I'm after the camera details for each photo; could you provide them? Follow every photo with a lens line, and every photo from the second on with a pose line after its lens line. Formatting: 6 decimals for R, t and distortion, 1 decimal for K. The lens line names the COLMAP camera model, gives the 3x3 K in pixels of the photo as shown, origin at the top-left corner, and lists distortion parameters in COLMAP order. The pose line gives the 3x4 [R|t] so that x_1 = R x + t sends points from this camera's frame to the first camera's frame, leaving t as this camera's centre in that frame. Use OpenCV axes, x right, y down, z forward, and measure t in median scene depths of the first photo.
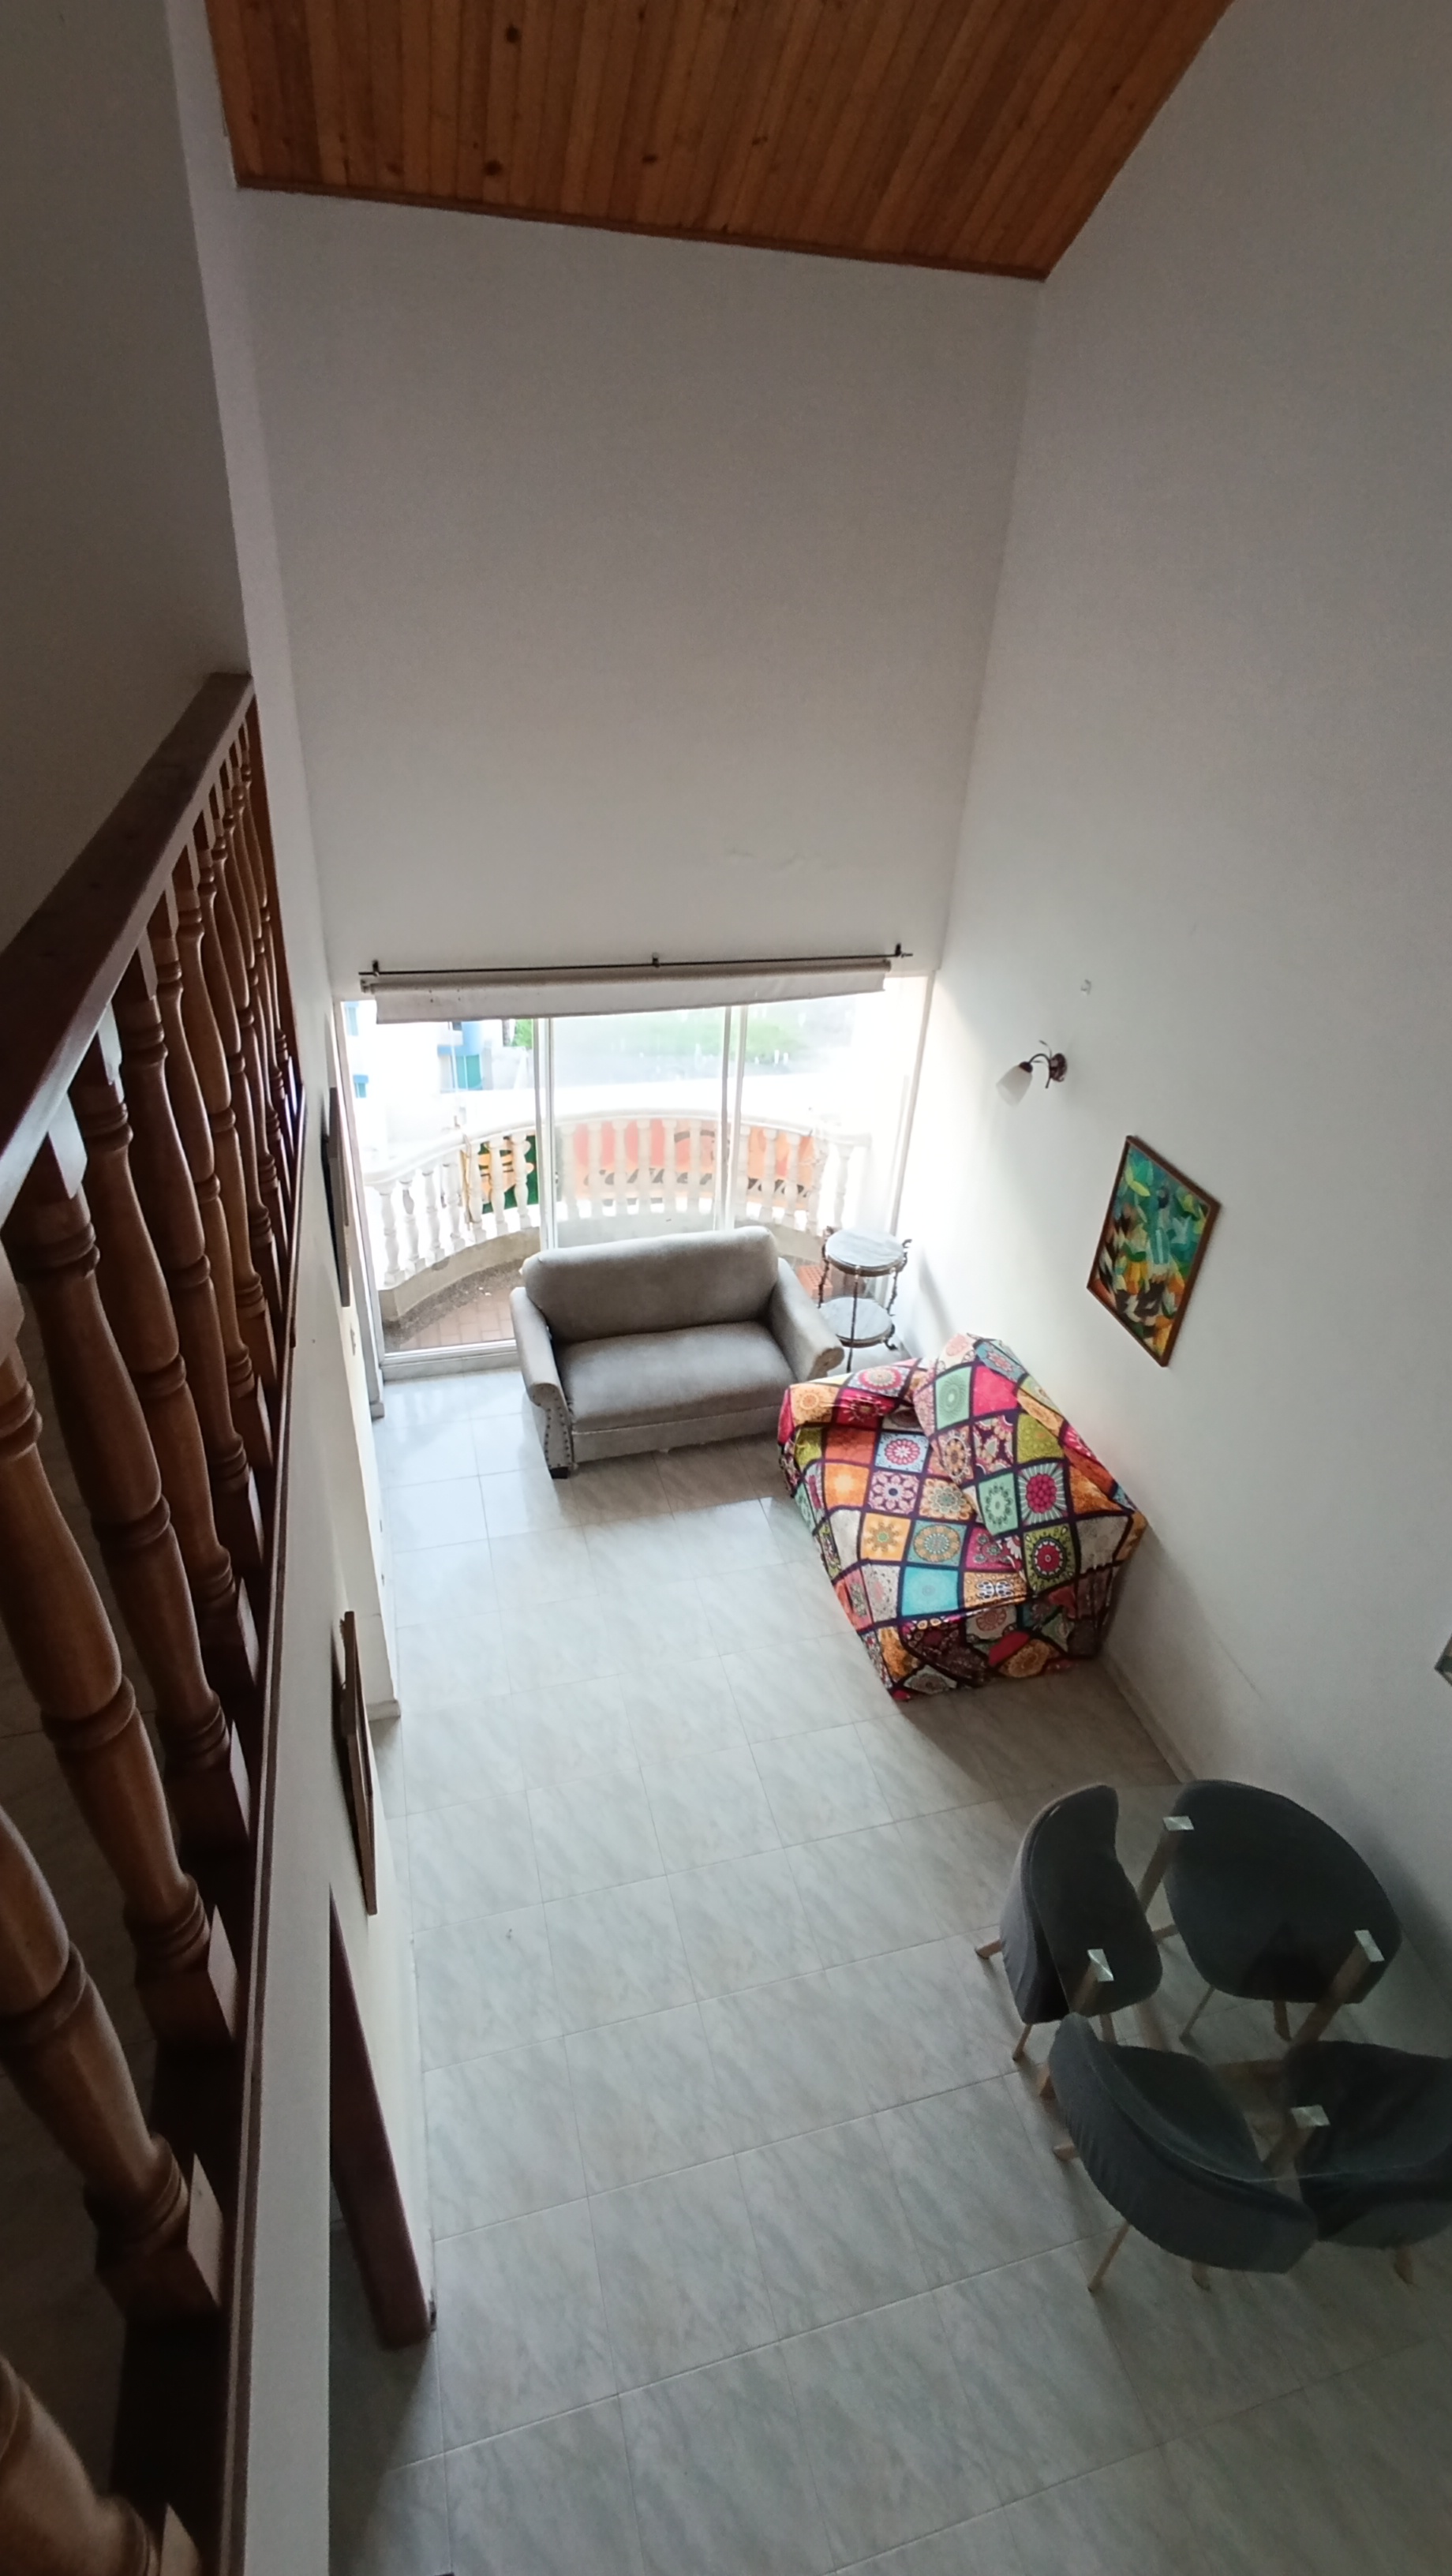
lens RADIAL K [[1177.6, 0, 726.1], [0, 1177.6, 1282.9], [0, 0, 1]] dist [-0.000564, -0.000058]
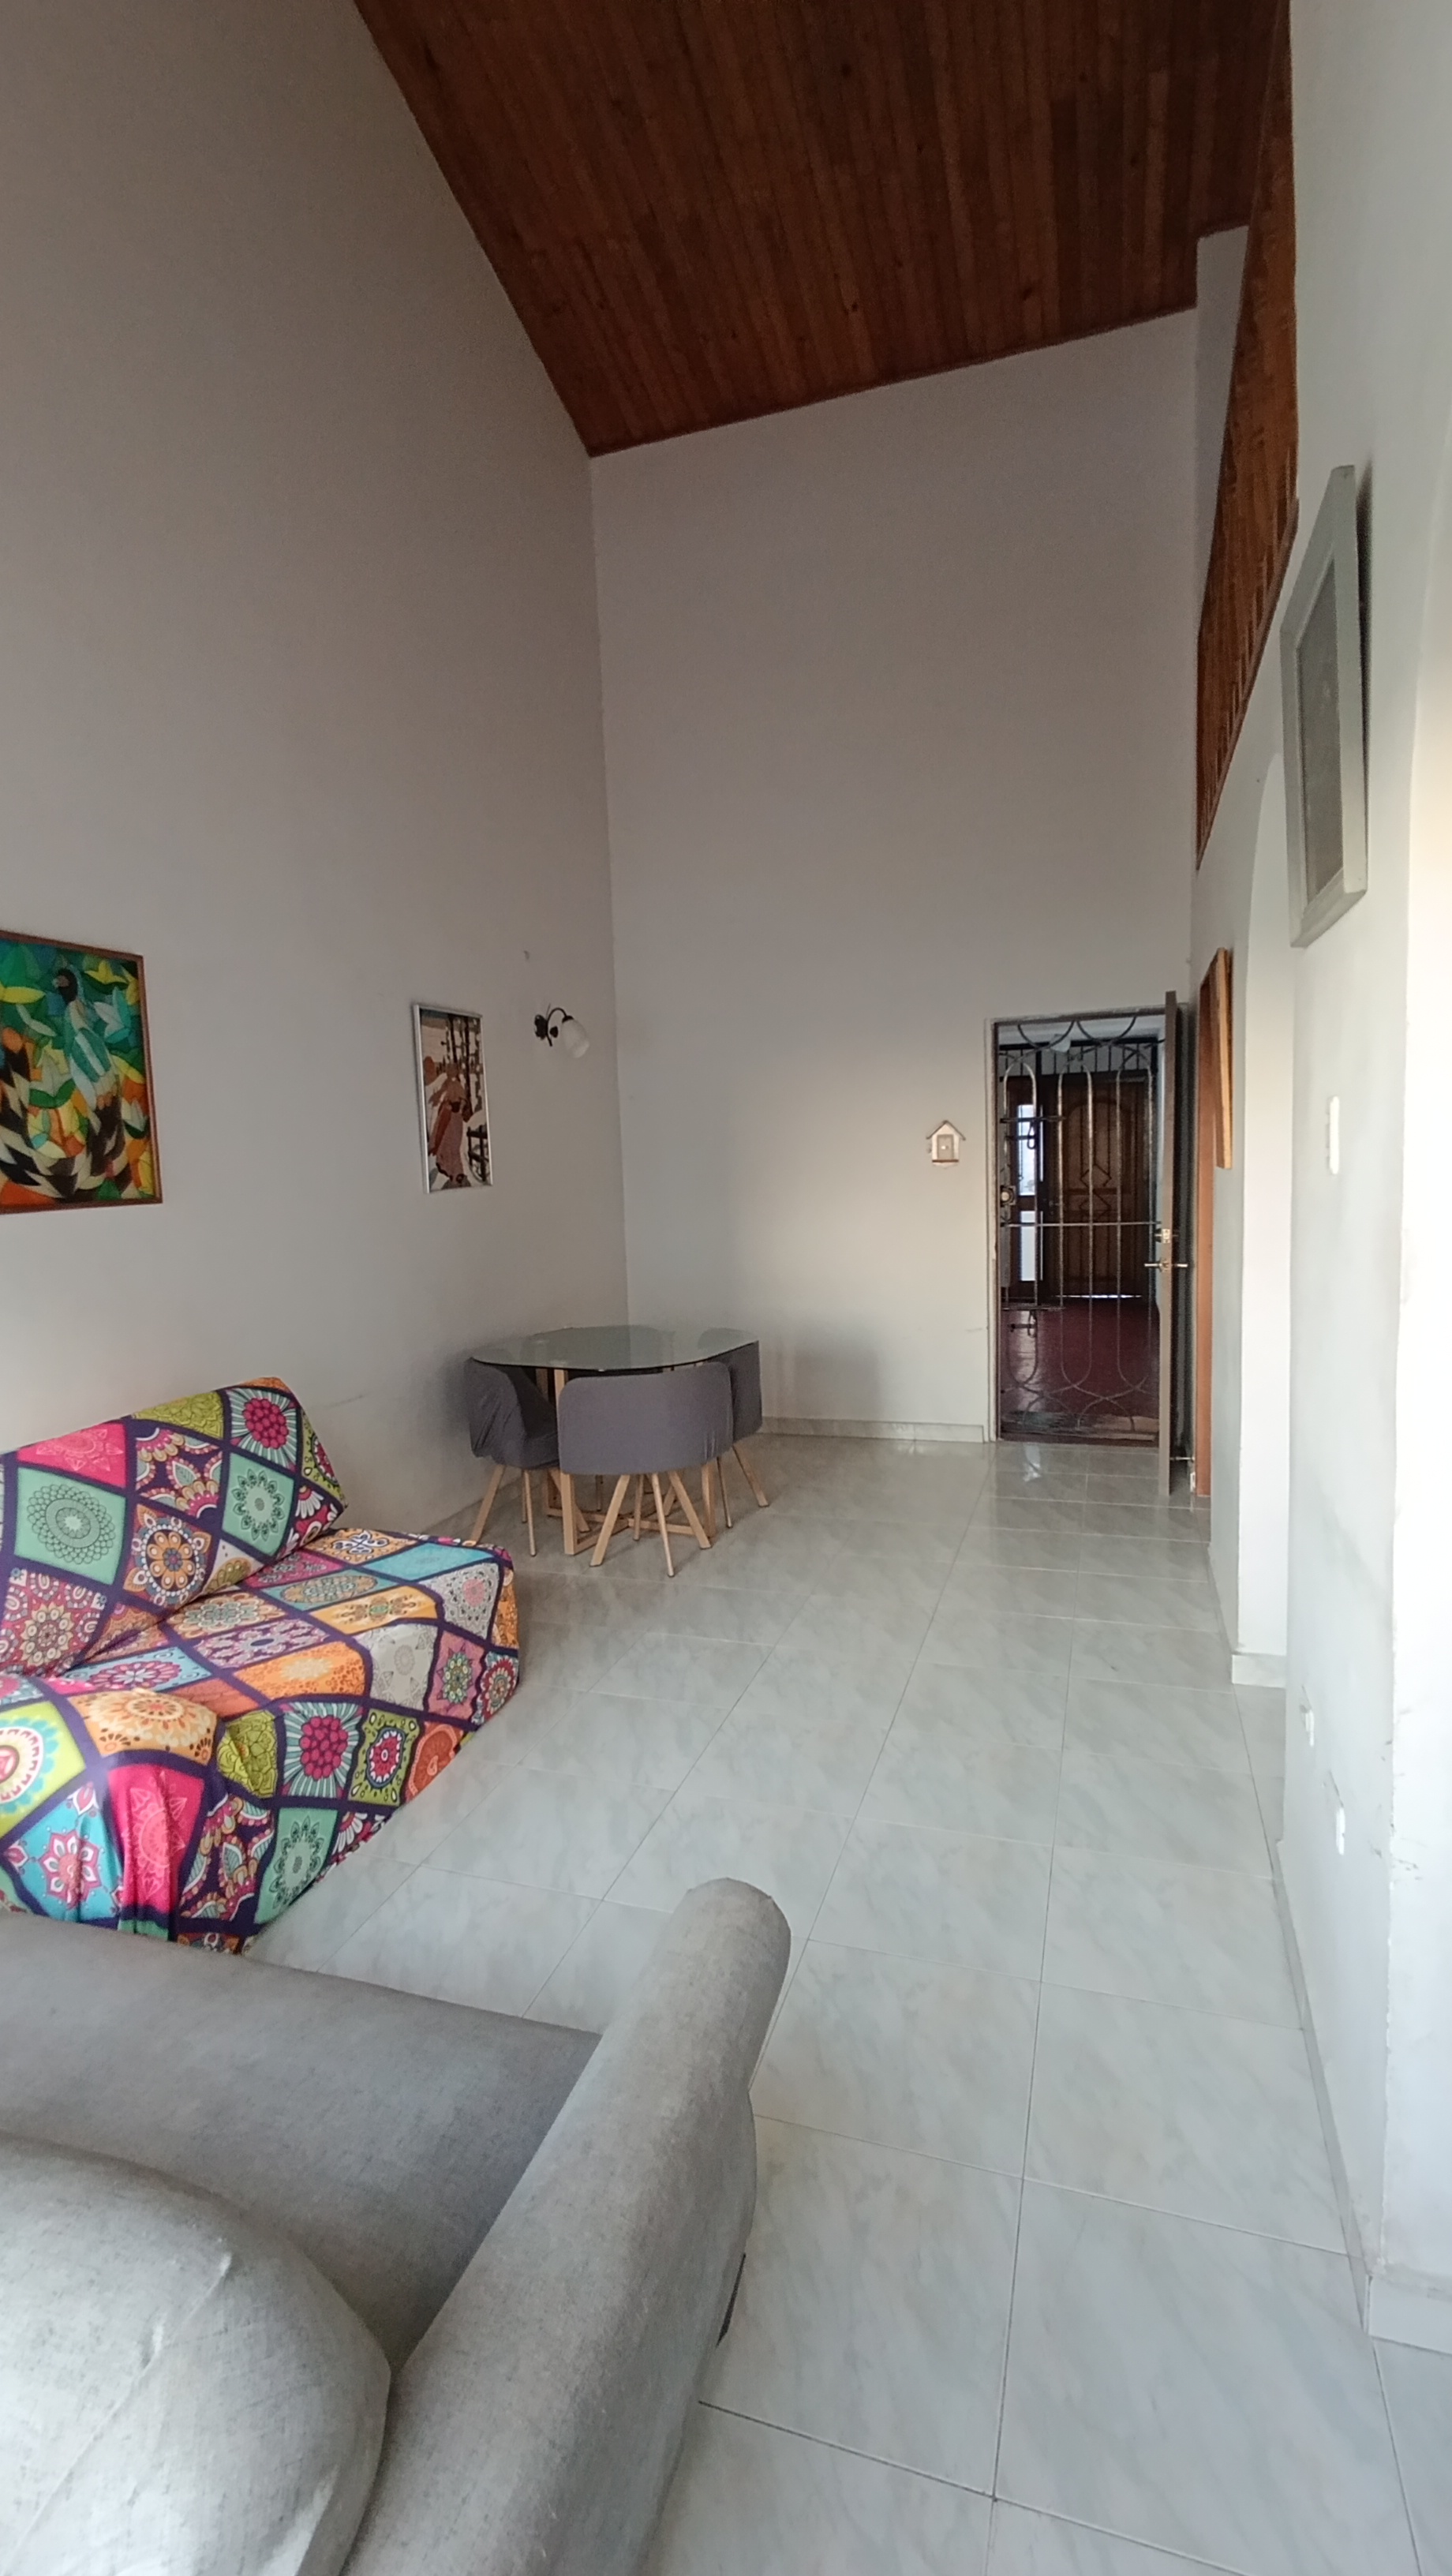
lens RADIAL K [[1177.6, 0, 737.0], [0, 1177.6, 1274.6], [0, 0, 1]] dist [-0.000564, -0.000058]
pose [[-0.836945, -0.080881, 0.541277, -0.349309], [0.290192, 0.772954, 0.564208, -0.209277], [-0.464016, 0.629285, -0.623449, 1.291408]]
